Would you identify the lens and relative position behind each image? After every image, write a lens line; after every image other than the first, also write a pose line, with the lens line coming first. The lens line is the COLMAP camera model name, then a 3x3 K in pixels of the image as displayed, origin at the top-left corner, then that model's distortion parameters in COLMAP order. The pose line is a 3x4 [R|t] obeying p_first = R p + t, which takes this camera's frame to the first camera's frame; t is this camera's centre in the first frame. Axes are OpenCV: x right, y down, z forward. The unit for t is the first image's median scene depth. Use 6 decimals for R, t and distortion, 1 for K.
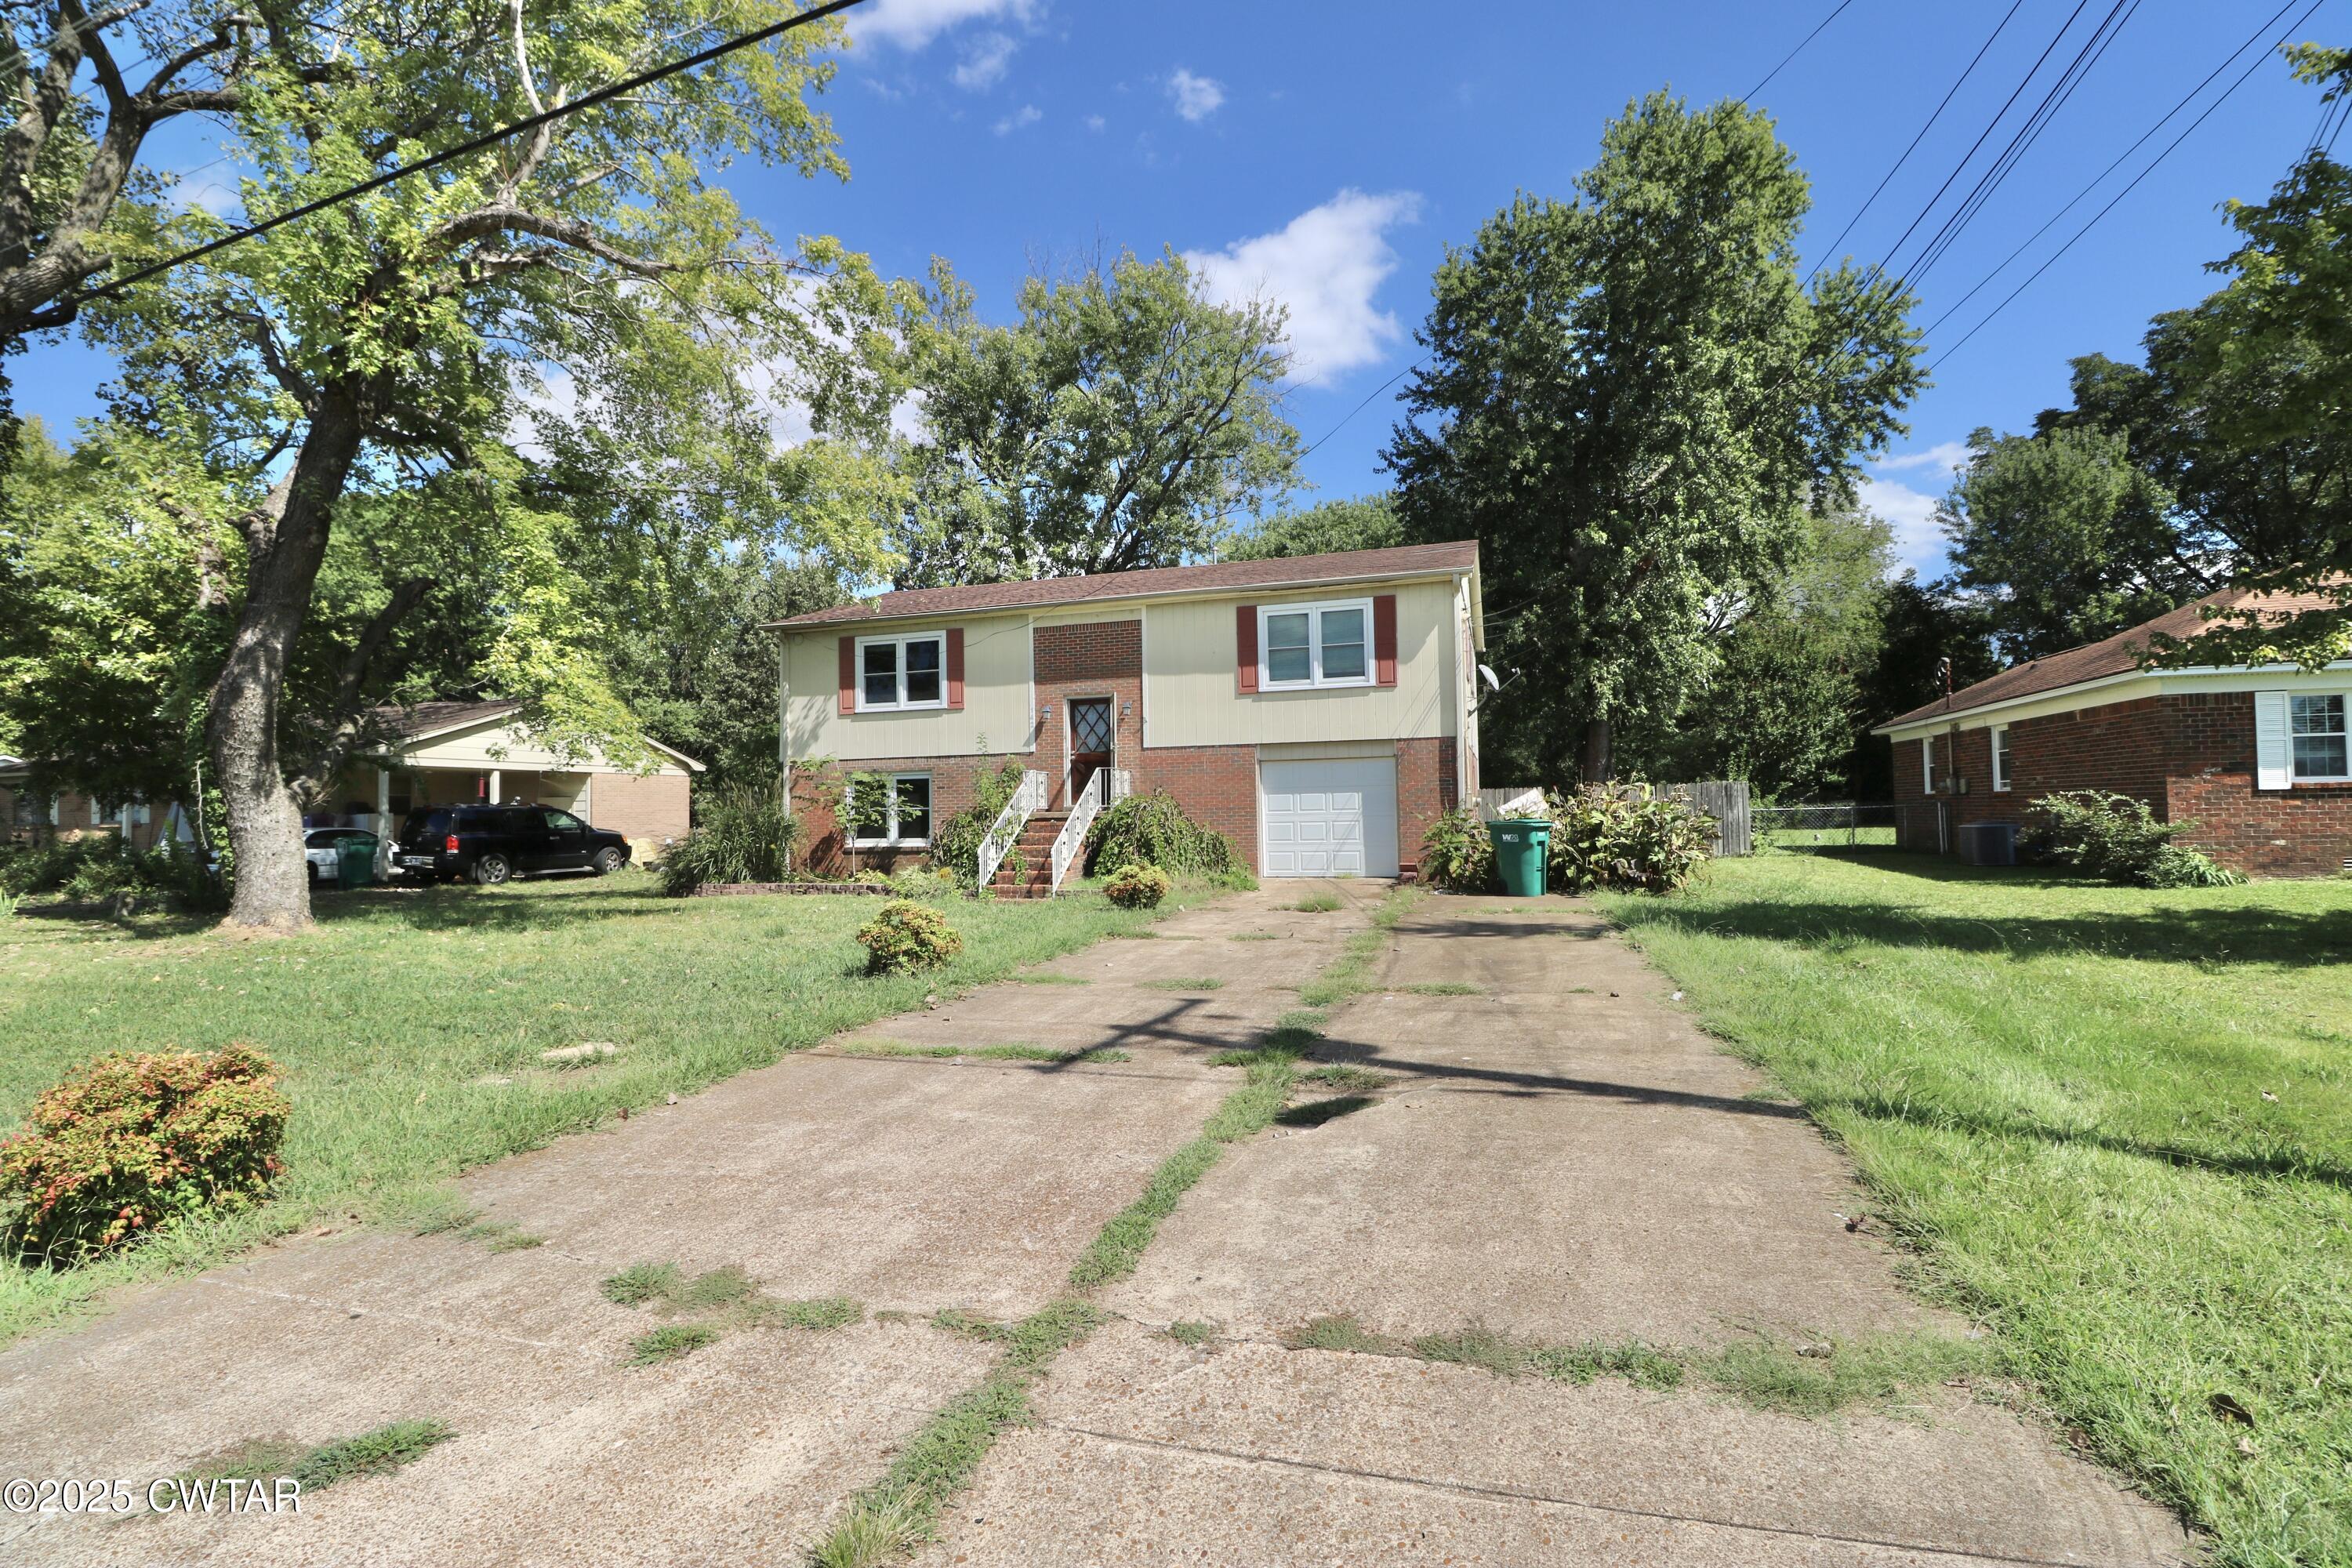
lens RADIAL K [[1075.6, 0, 1176.3], [0, 1075.6, 795.0], [0, 0, 1]] dist [-0.013981, -0.000346]
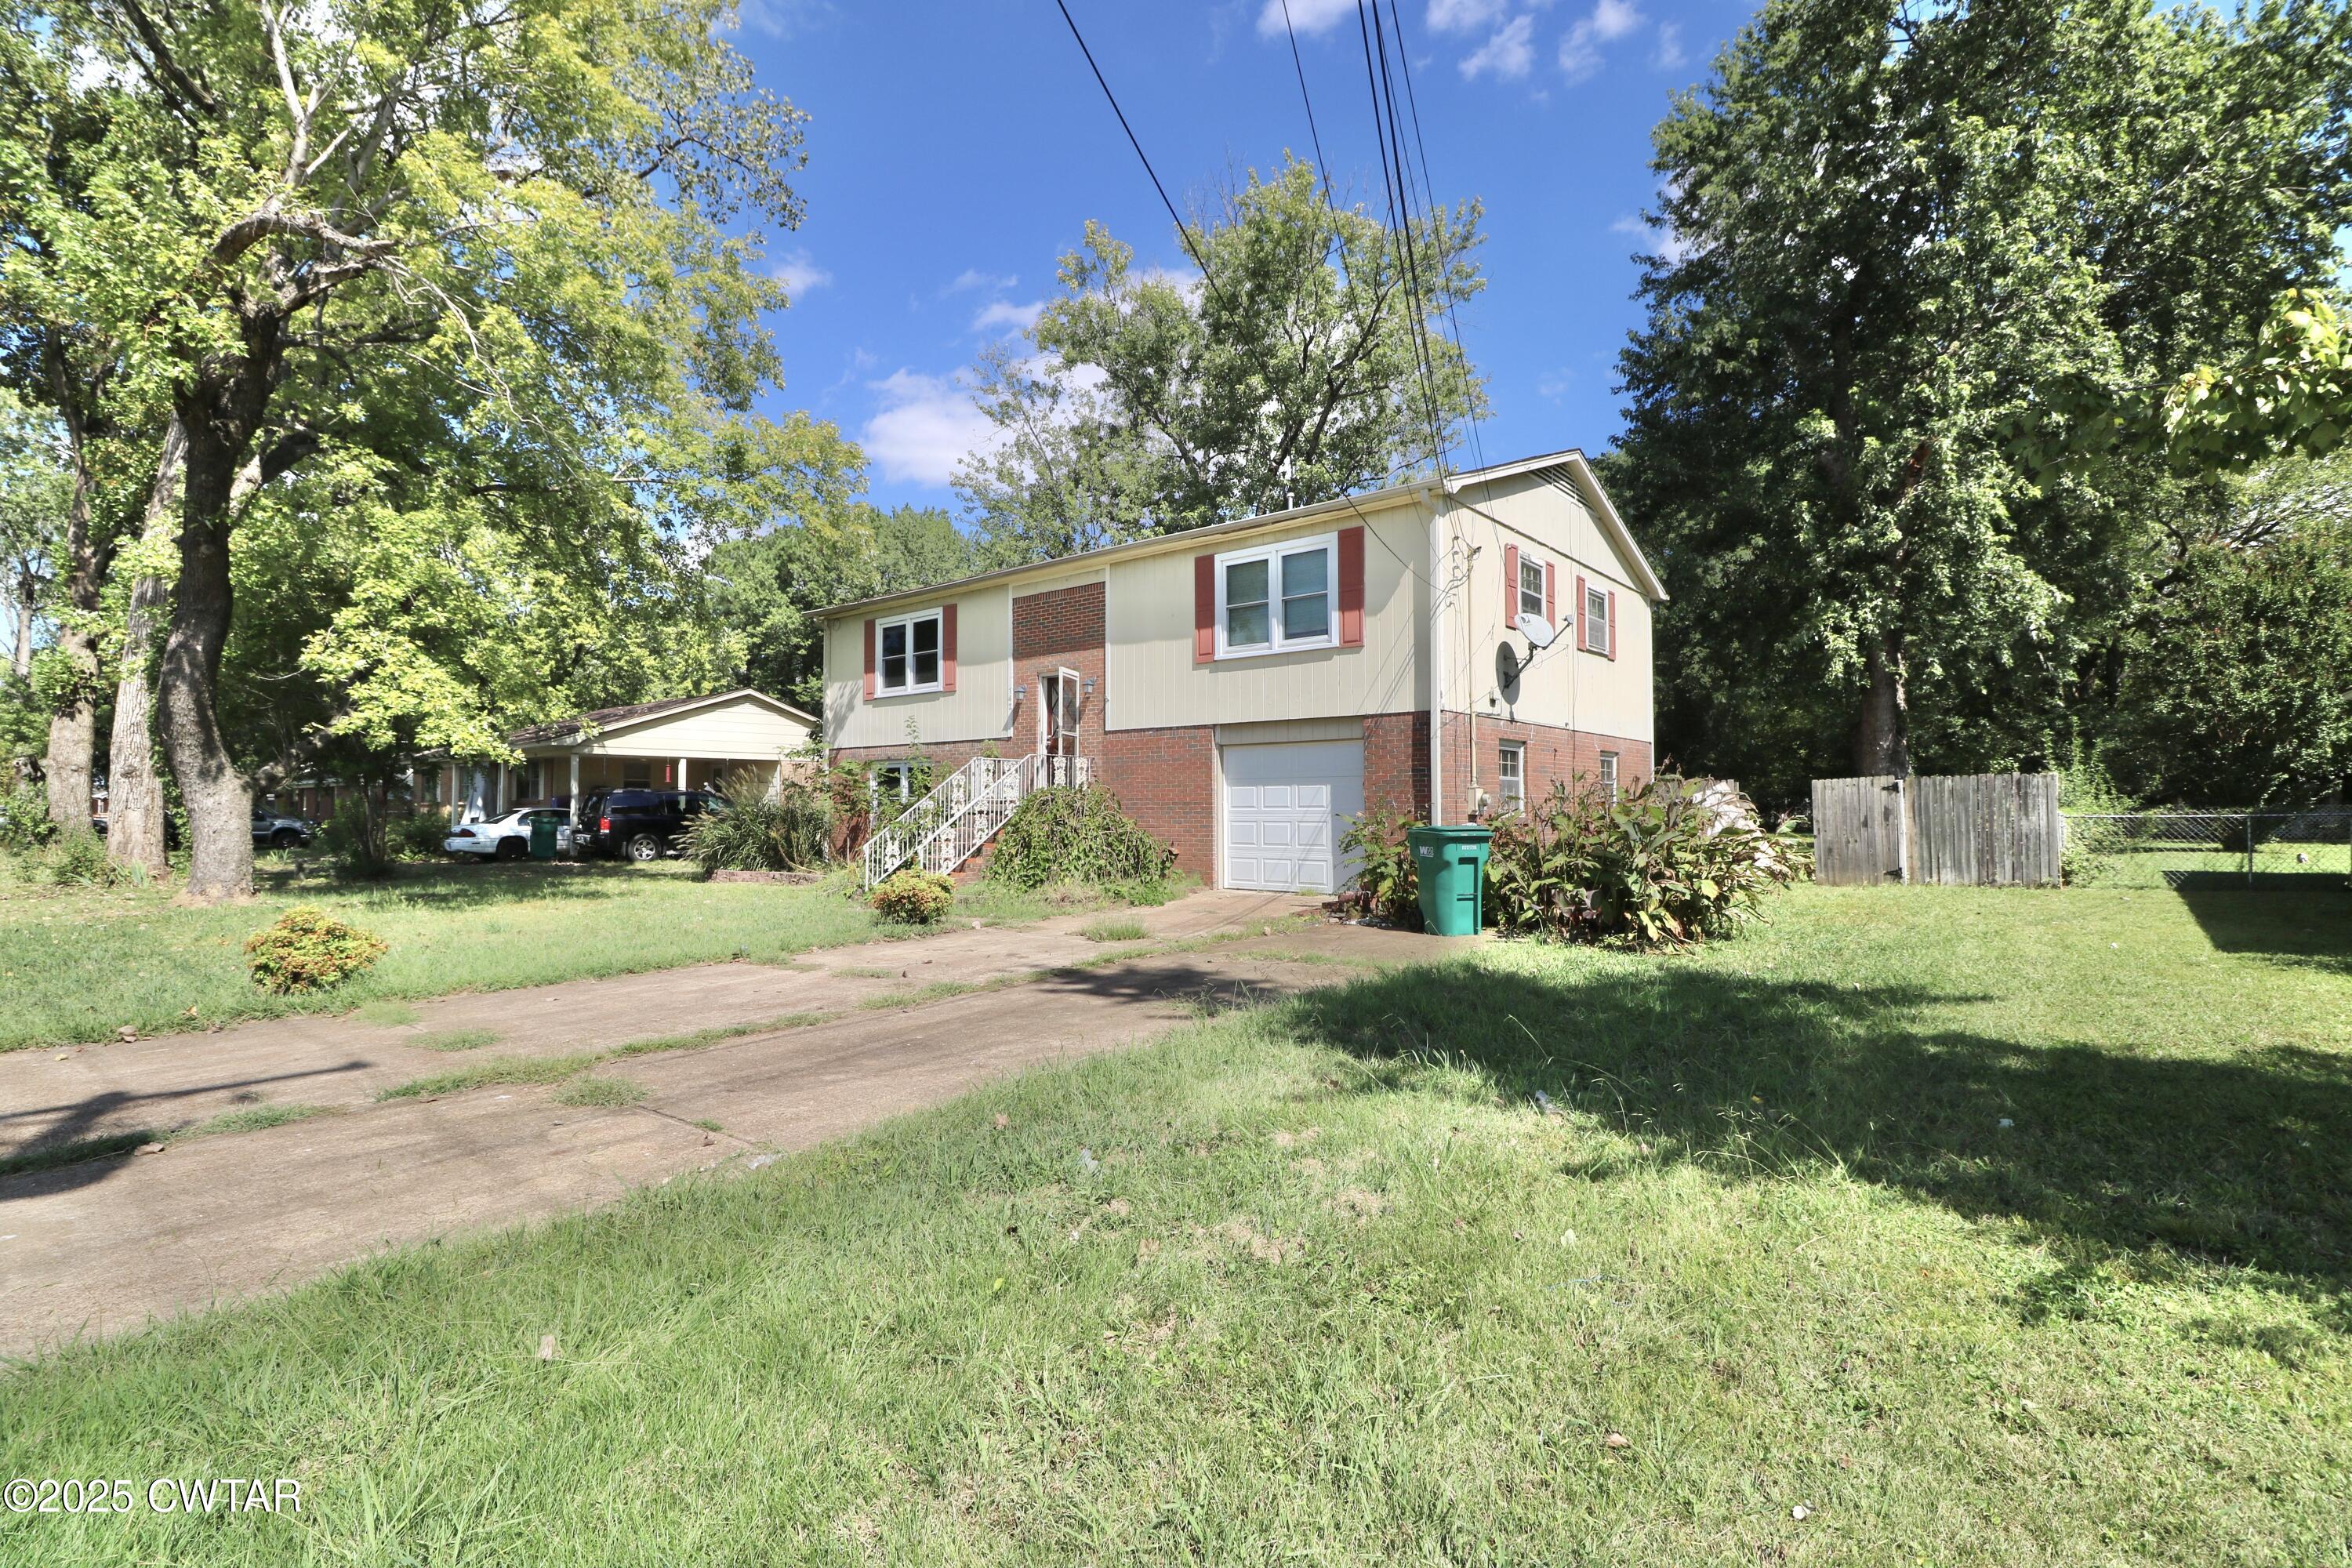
lens RADIAL K [[1075.6, 0, 1175.8], [0, 1075.6, 778.3], [0, 0, 1]] dist [-0.013981, -0.000346]
pose [[0.924869, 0.005931, -0.380240, 0.336228], [-0.007816, 0.999964, -0.003413, -0.003508], [0.380206, 0.006128, 0.924882, 0.224628]]
